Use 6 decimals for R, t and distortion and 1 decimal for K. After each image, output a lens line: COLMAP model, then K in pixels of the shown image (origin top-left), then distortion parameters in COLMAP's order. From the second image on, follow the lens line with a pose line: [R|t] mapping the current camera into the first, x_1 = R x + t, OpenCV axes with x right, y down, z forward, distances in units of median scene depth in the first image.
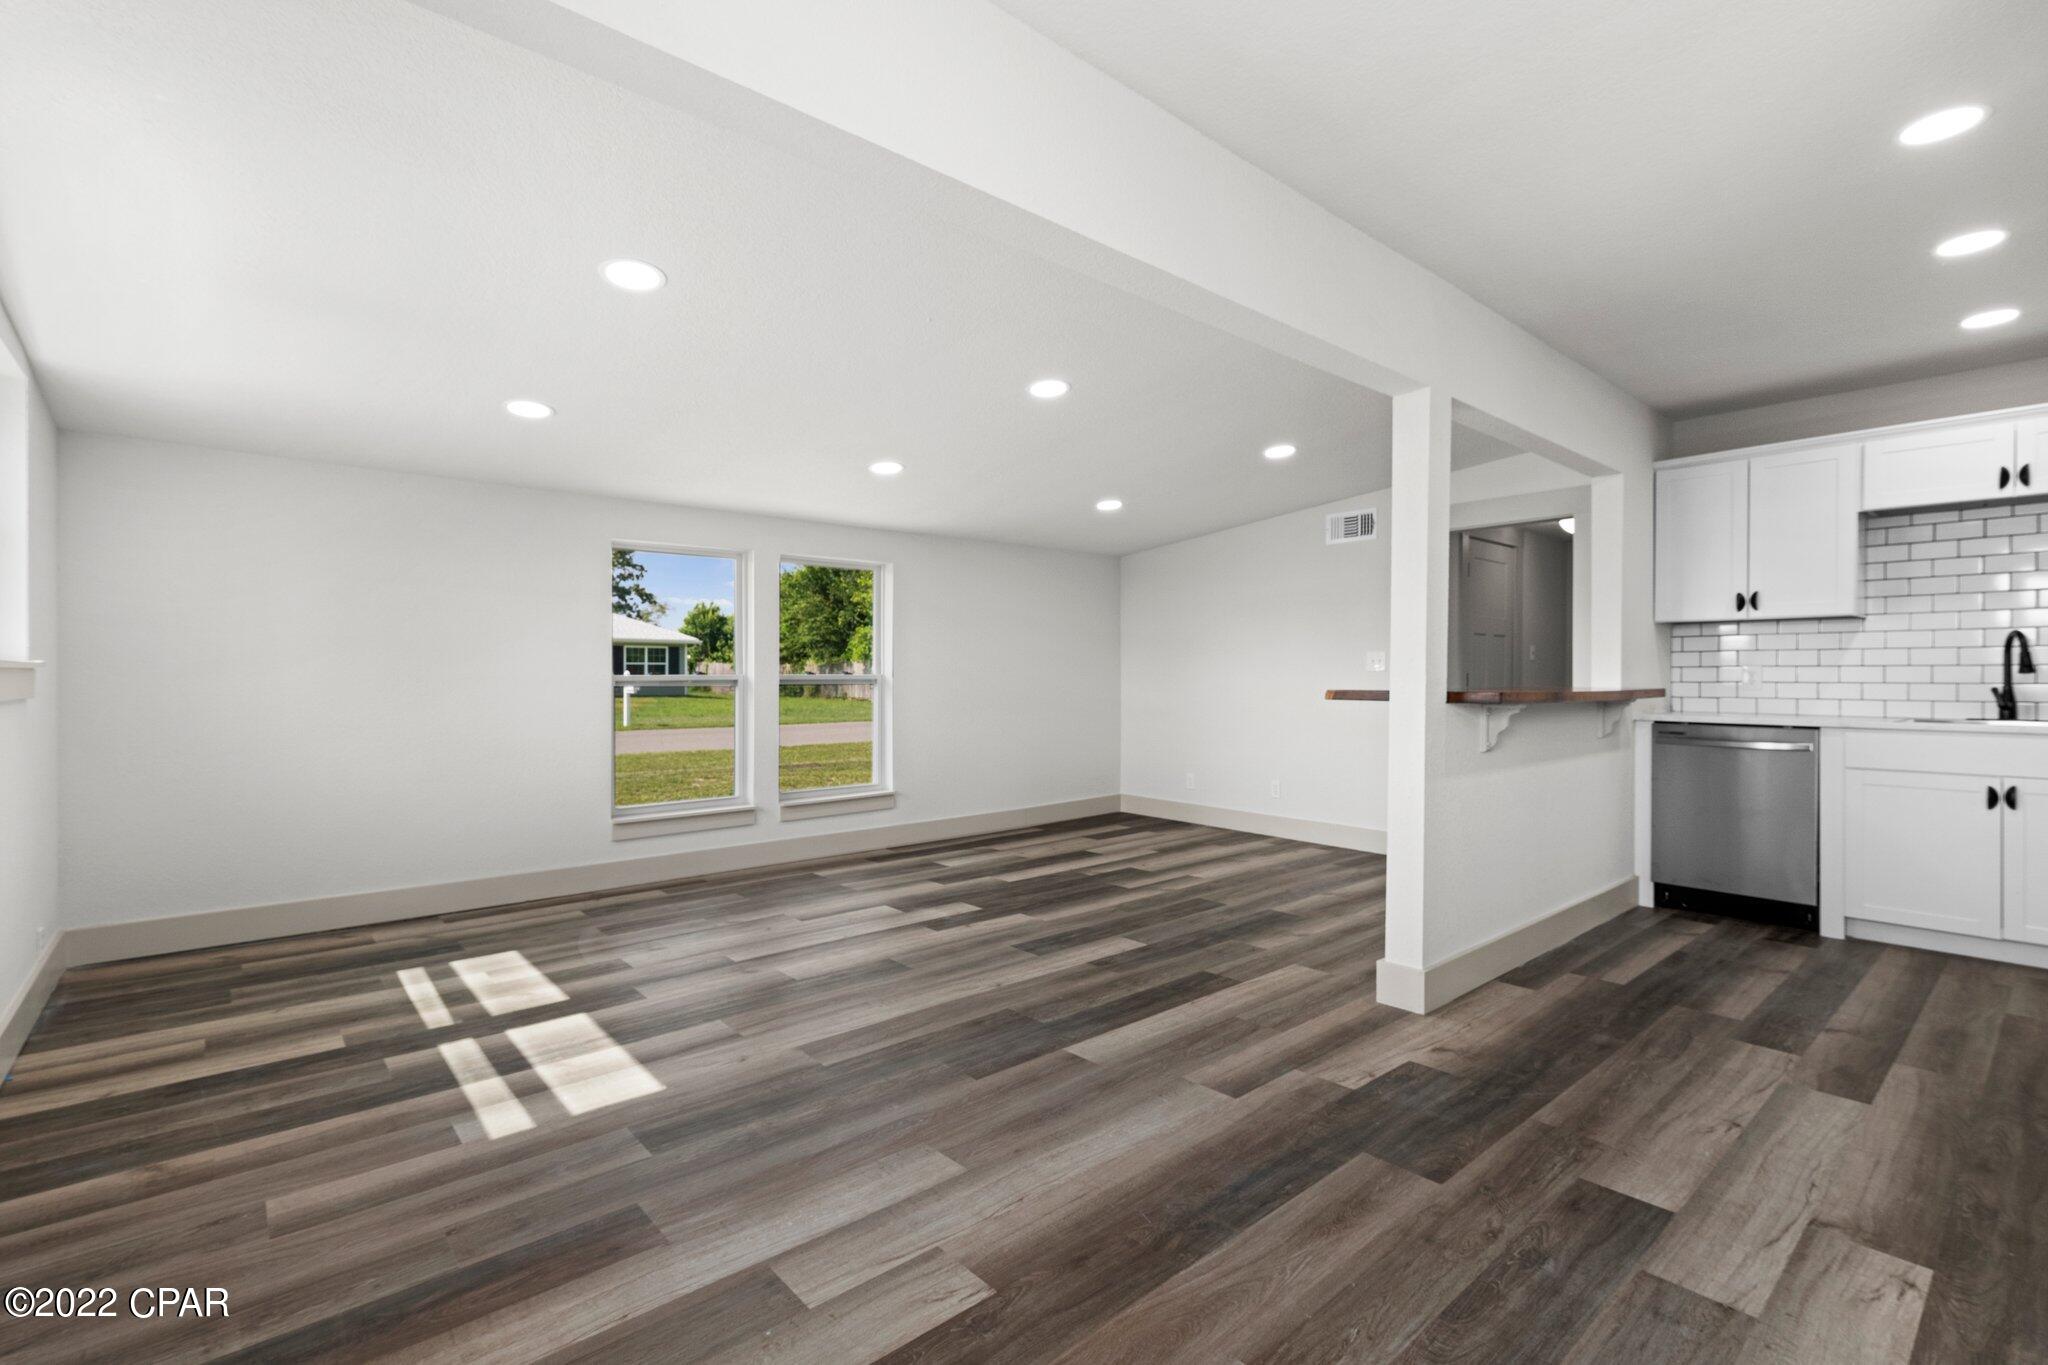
lens RADIAL K [[939.6, 0, 1028.5], [0, 939.6, 680.5], [0, 0, 1]] dist [0.004052, -0.000240]
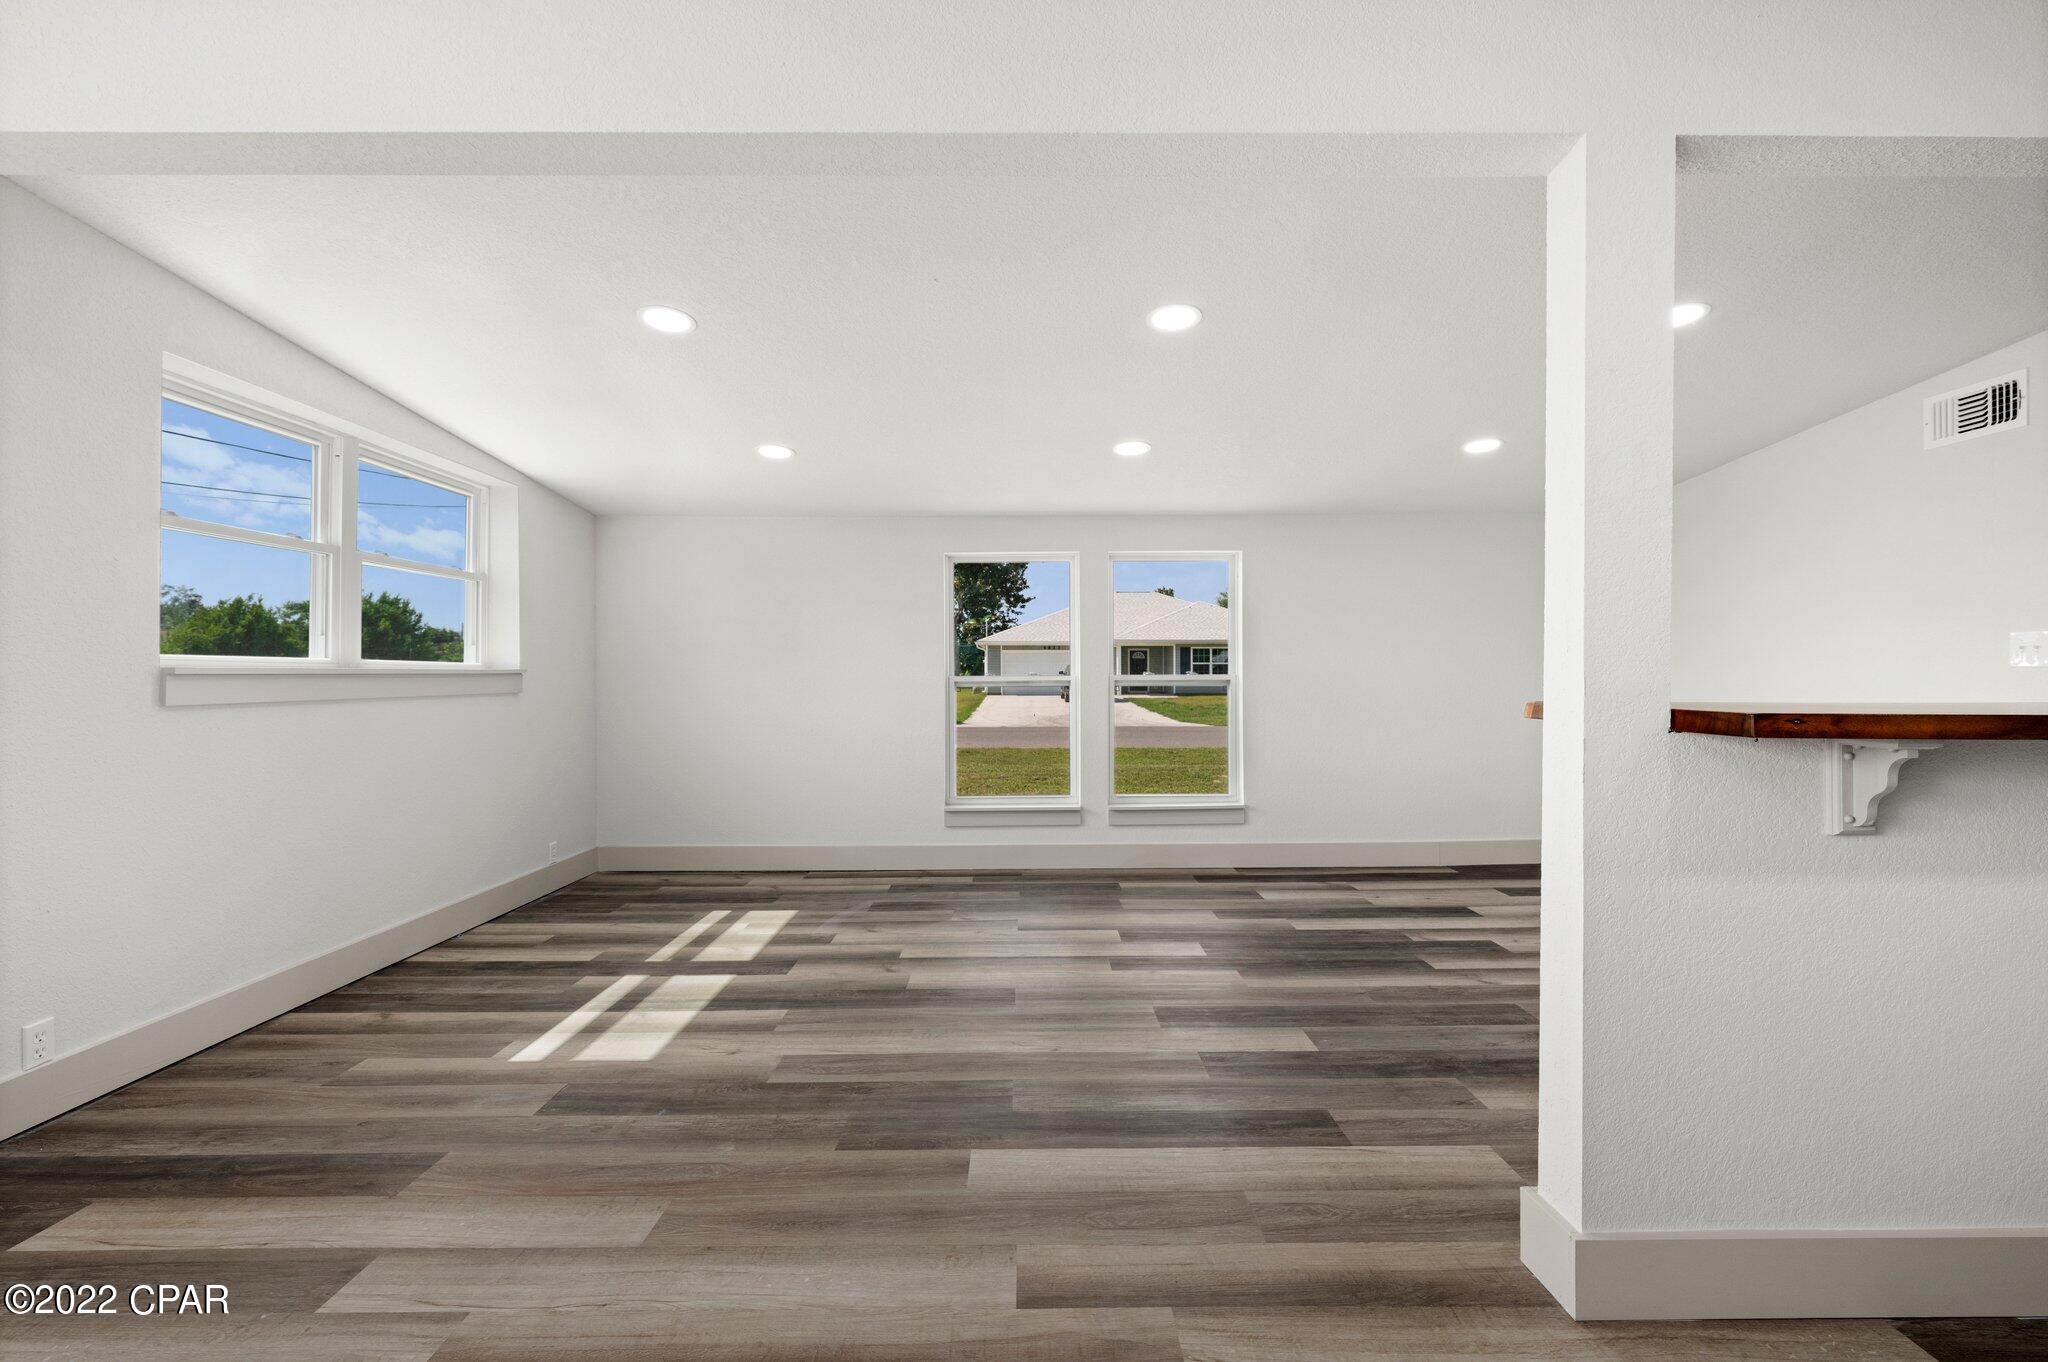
lens RADIAL K [[908.8, 0, 1024.0], [0, 908.8, 675.1], [0, 0, 1]] dist [0.000614, -0.000619]
pose [[0.753077, -0.001321, -0.657931, 0.515248], [-0.000764, 0.999996, -0.002883, -0.006496], [0.657931, 0.002674, 0.753073, 0.402274]]
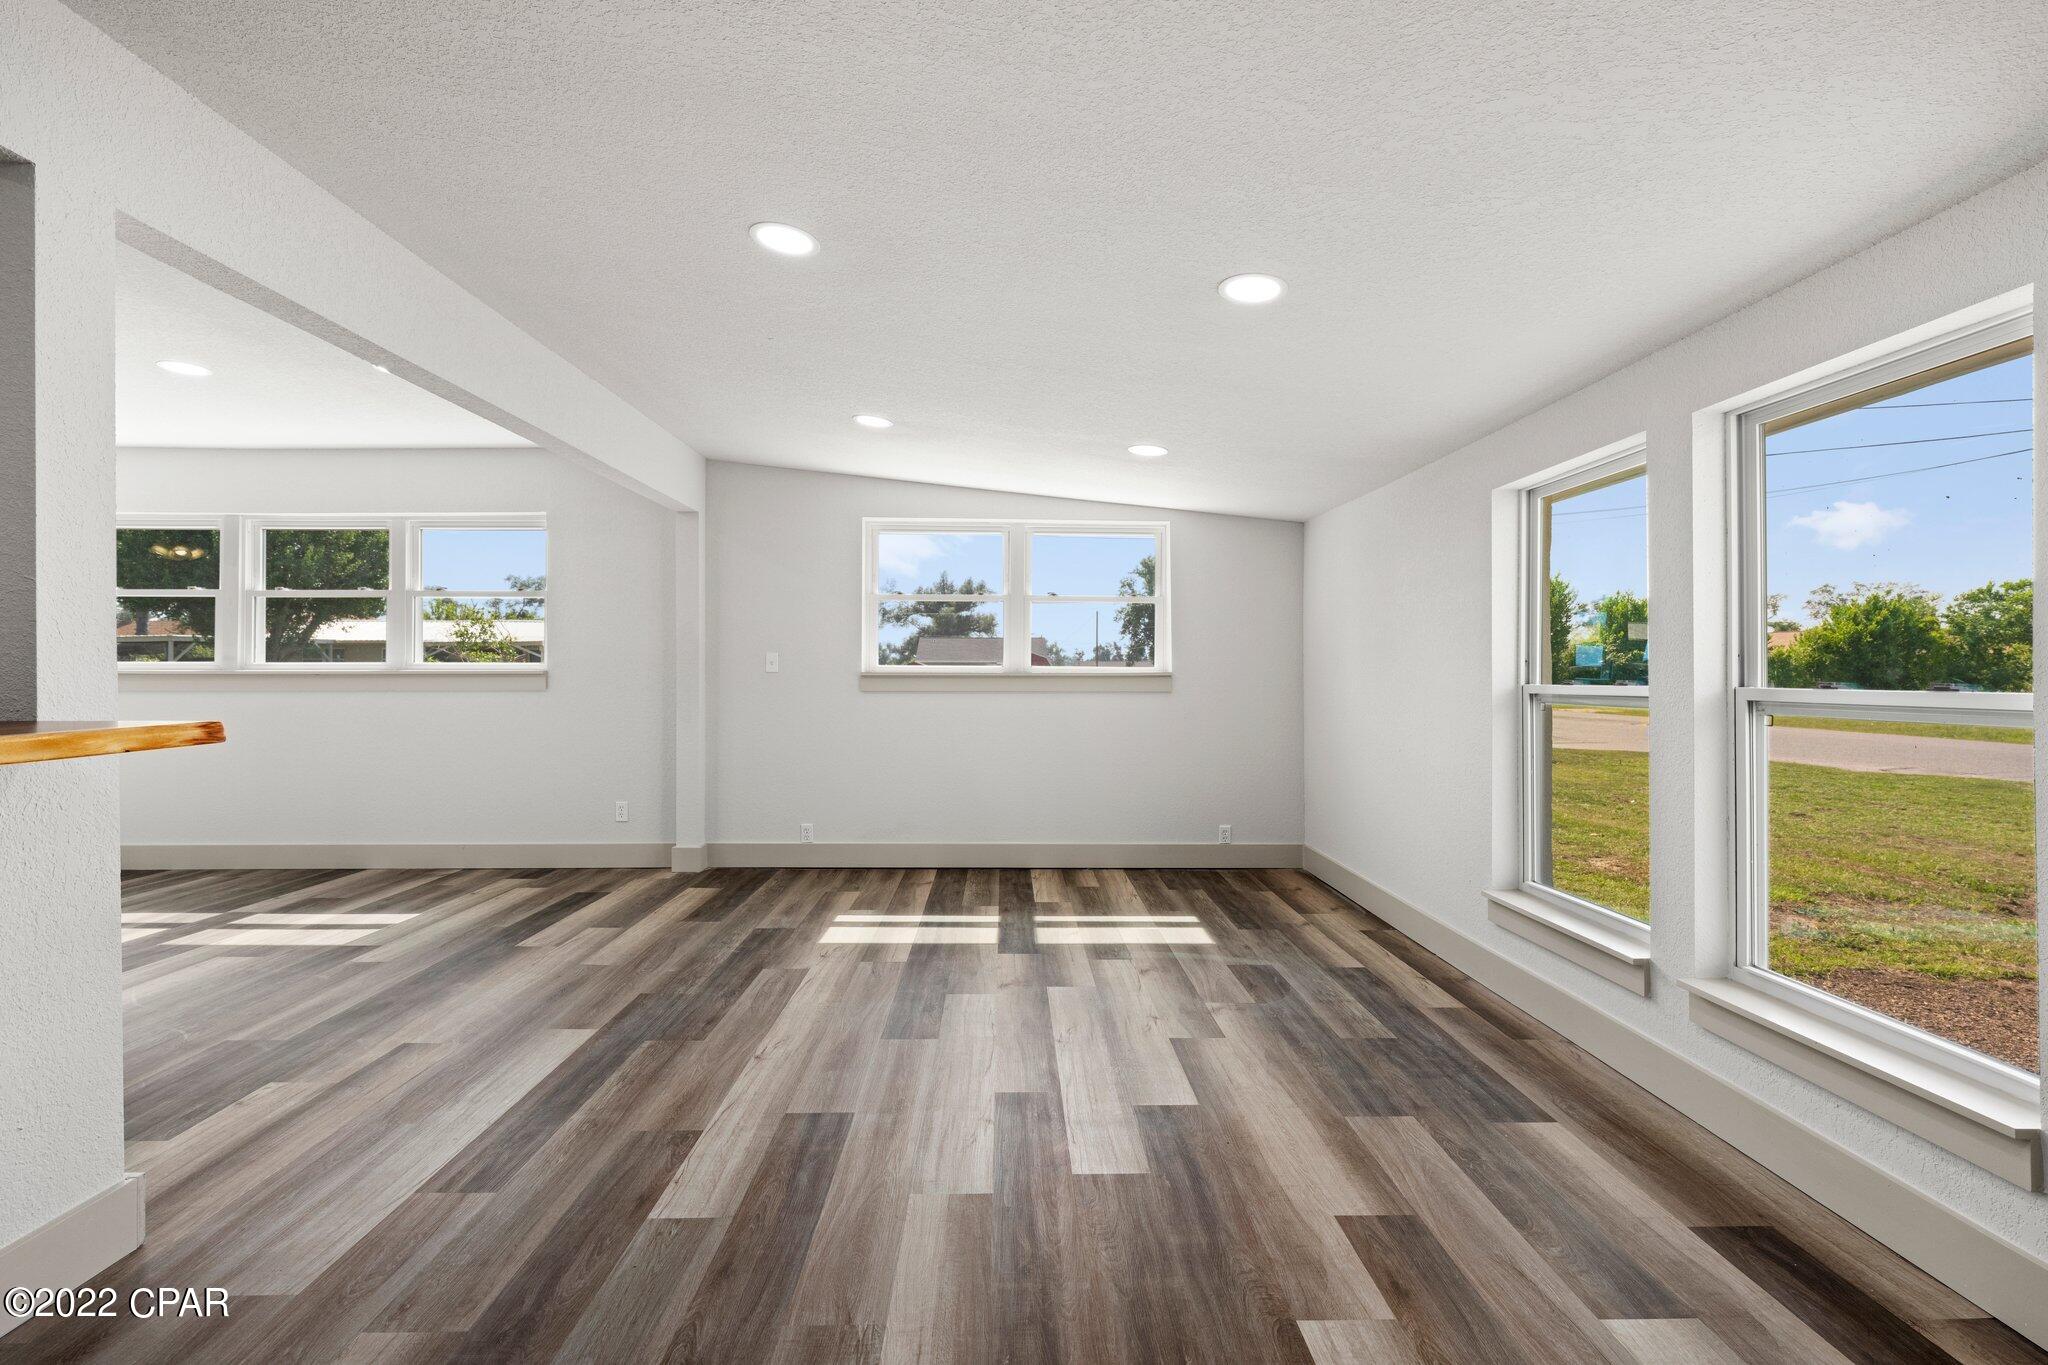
lens RADIAL K [[886.6, 0, 1016.7], [0, 886.6, 671.7], [0, 0, 1]] dist [0.002996, 0.000265]
pose [[-0.645048, -0.002058, -0.764139, 0.455050], [-0.006434, 0.999976, 0.002738, -0.023737], [0.764115, 0.006683, -0.645046, 1.812313]]
